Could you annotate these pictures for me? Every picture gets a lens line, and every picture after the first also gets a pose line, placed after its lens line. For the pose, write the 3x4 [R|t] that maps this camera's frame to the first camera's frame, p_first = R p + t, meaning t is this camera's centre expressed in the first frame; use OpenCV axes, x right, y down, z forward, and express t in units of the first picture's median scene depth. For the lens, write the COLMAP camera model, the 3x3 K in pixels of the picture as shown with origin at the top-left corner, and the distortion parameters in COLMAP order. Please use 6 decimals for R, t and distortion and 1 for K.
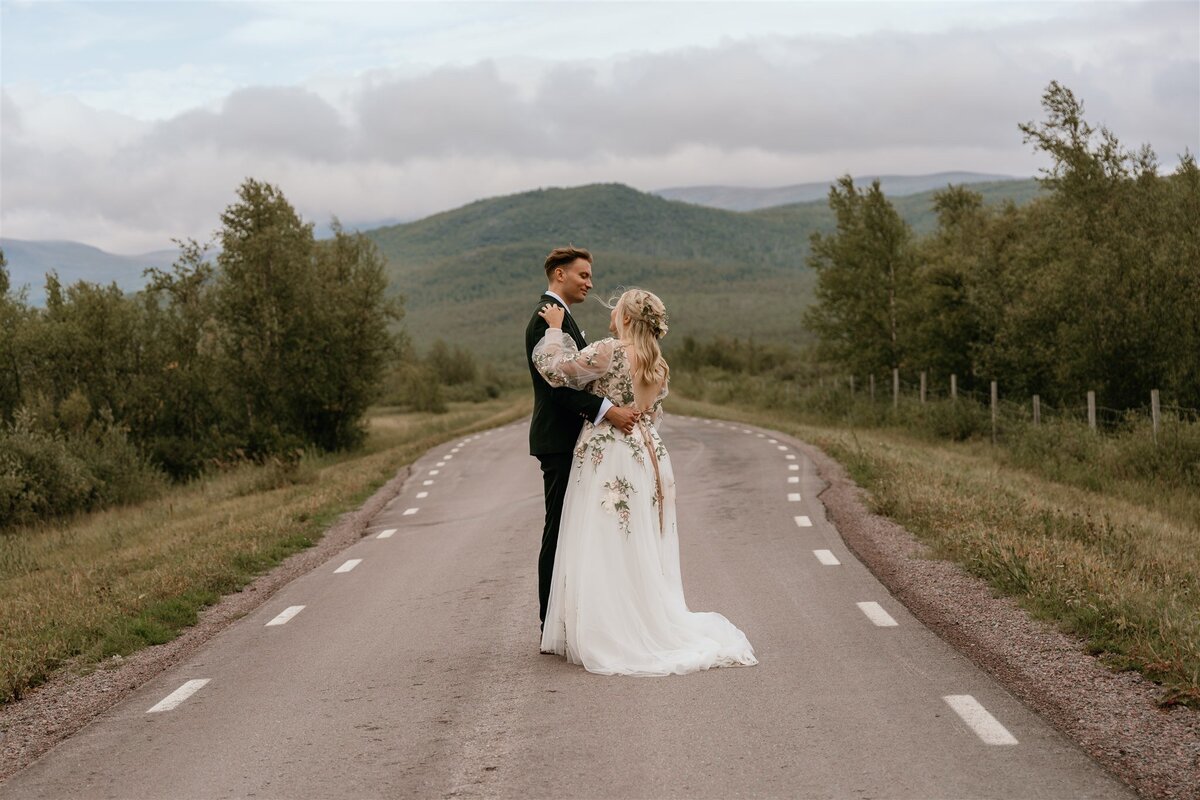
lens RADIAL K [[1942.6, 0, 600.0], [0, 1942.6, 400.0], [0, 0, 1]] dist [-0.000974, -0.006186]
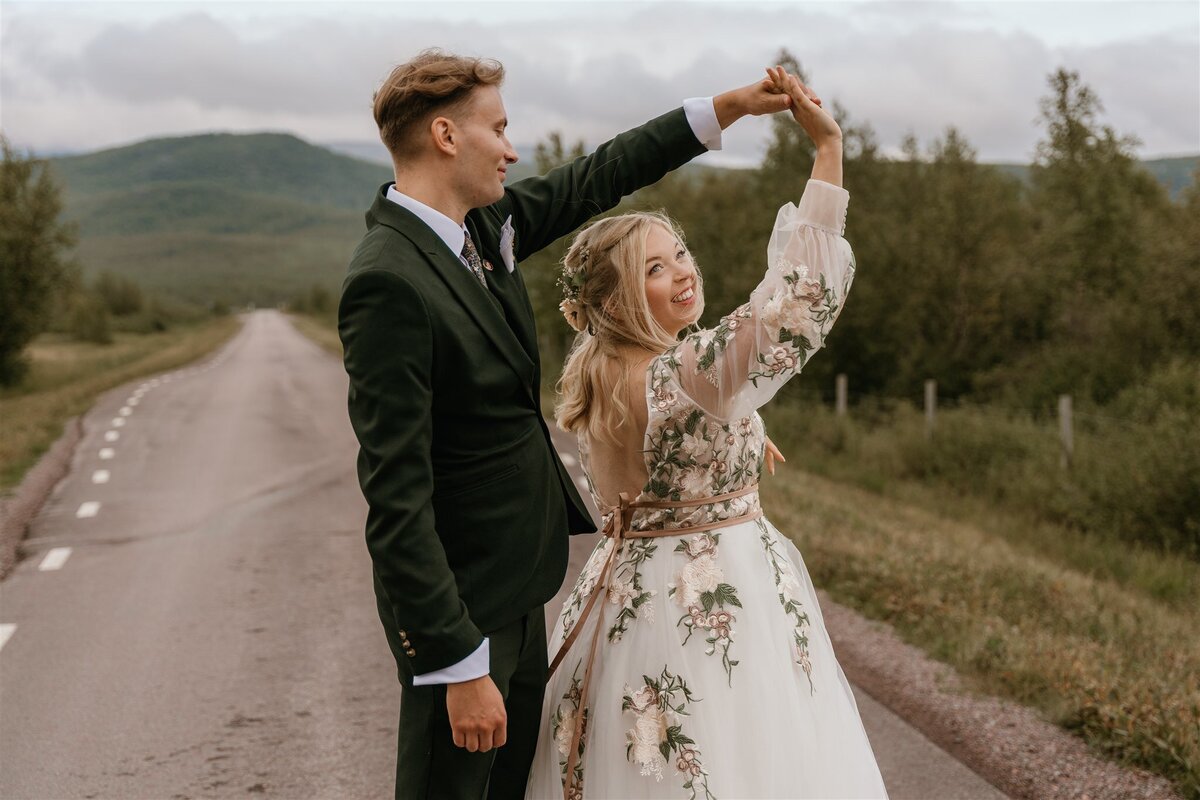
lens RADIAL K [[1757.5, 0, 600.0], [0, 1757.5, 400.0], [0, 0, 1]] dist [-0.003519, 0.035868]
pose [[0.979362, 0.051549, 0.195430, -0.020987], [-0.057733, 0.997991, 0.026076, -0.006836], [-0.193693, -0.036821, 0.980371, 0.163727]]
